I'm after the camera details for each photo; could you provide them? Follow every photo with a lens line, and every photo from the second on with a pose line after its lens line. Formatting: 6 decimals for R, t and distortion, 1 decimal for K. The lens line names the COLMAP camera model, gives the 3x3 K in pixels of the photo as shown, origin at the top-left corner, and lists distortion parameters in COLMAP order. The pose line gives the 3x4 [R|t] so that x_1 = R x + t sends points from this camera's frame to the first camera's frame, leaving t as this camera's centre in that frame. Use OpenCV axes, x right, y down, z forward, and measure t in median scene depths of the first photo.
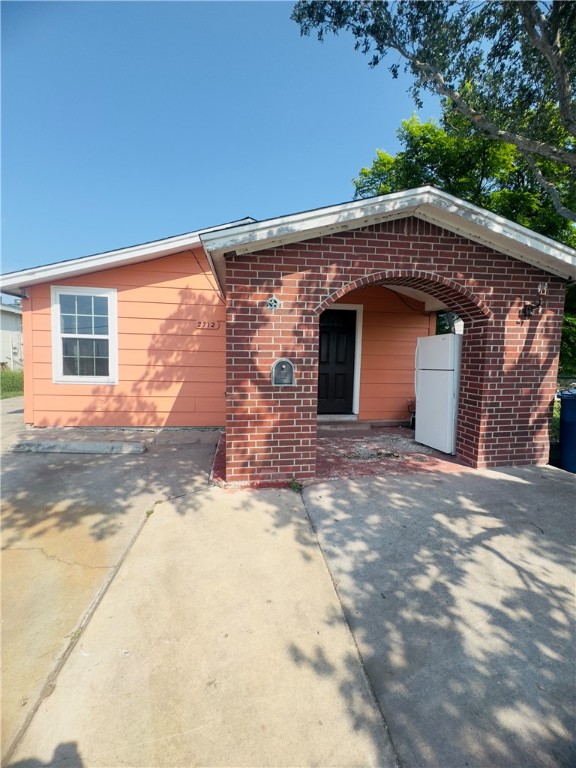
lens RADIAL K [[307.6, 0, 288.4], [0, 307.6, 383.3], [0, 0, 1]] dist [-0.003152, 0.000012]
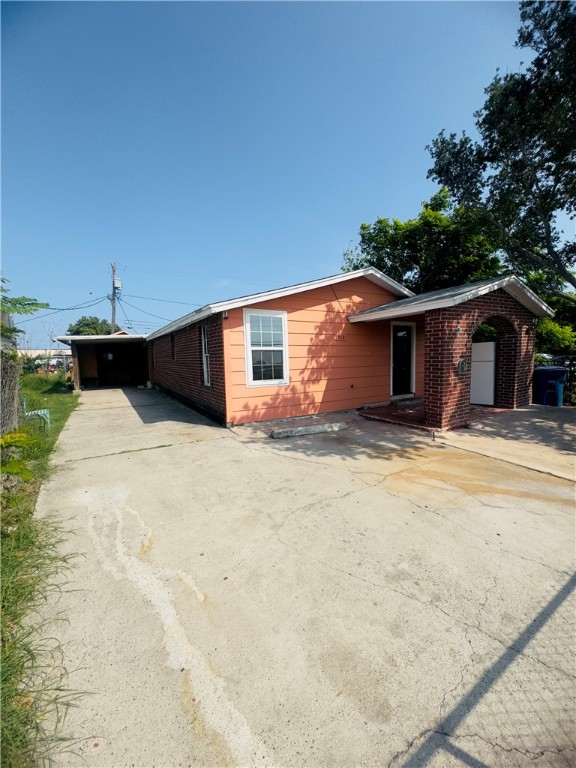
lens RADIAL K [[307.6, 0, 288.4], [0, 307.6, 383.3], [0, 0, 1]] dist [-0.003152, 0.000012]
pose [[0.912205, -0.077571, 0.402325, -1.105704], [0.074909, 0.996939, 0.022372, -0.033305], [-0.402829, 0.009730, 0.915224, -0.185307]]
